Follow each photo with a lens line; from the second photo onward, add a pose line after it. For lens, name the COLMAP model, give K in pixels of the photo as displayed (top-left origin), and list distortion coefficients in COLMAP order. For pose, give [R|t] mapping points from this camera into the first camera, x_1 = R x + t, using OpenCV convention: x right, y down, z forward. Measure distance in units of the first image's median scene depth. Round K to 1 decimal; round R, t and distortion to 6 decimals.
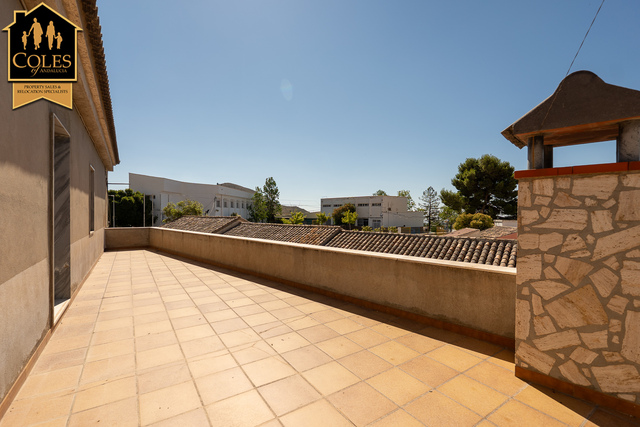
lens RADIAL K [[291.2, 0, 320.0], [0, 291.2, 213.5], [0, 0, 1]] dist [-0.000844, -0.000126]
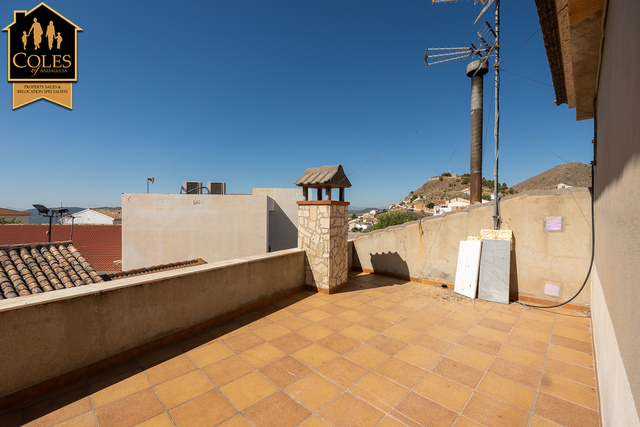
lens RADIAL K [[268.1, 0, 320.0], [0, 268.1, 213.5], [0, 0, 1]] dist [-0.001415, -0.000090]
pose [[-0.201482, -0.006796, 0.979469, -1.341412], [-0.002995, 0.999976, 0.006322, -0.062689], [-0.979488, -0.001660, -0.201498, 1.553244]]
